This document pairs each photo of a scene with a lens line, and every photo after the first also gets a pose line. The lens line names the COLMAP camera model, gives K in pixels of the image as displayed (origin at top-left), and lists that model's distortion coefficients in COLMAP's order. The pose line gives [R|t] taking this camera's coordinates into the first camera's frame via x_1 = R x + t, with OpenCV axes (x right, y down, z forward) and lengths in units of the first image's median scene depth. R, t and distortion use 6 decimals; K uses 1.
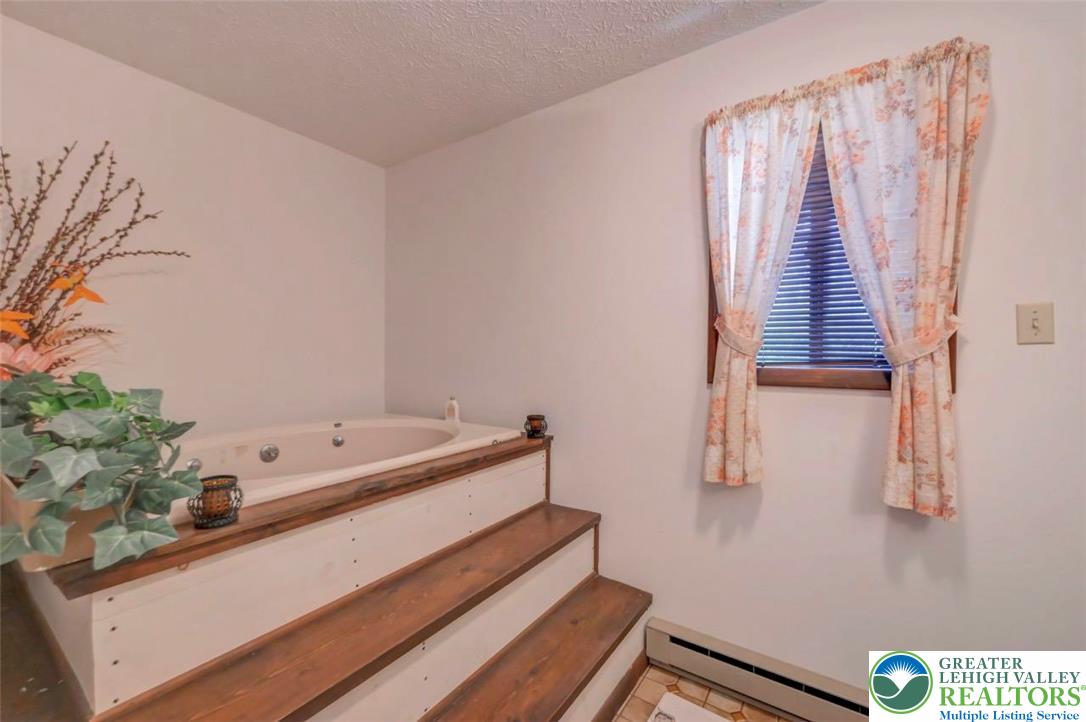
lens RADIAL K [[448.7, 0, 543.0], [0, 448.7, 361.0], [0, 0, 1]] dist [-0.000849, 0.000035]
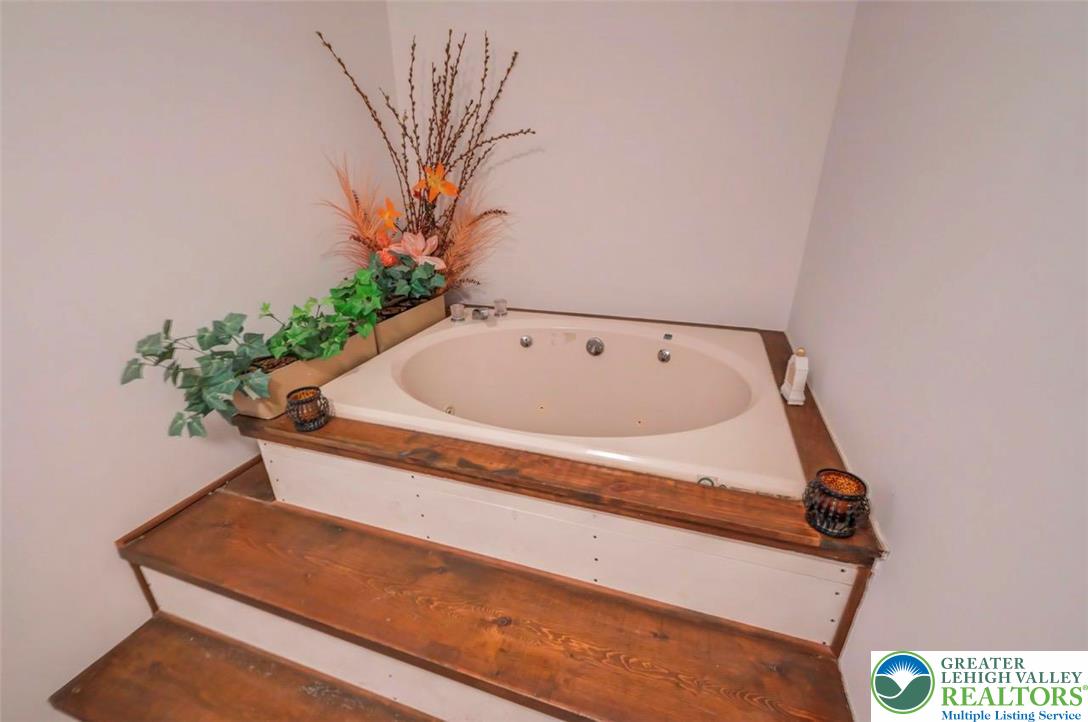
lens RADIAL K [[449.5, 0, 544.0], [0, 449.5, 361.0], [0, 0, 1]] dist [-0.000849, 0.000035]
pose [[0.266780, 0.358329, -0.894667, 0.259520], [-0.000257, 0.928338, 0.371738, -0.138714], [0.963758, -0.098942, 0.247753, 0.743138]]
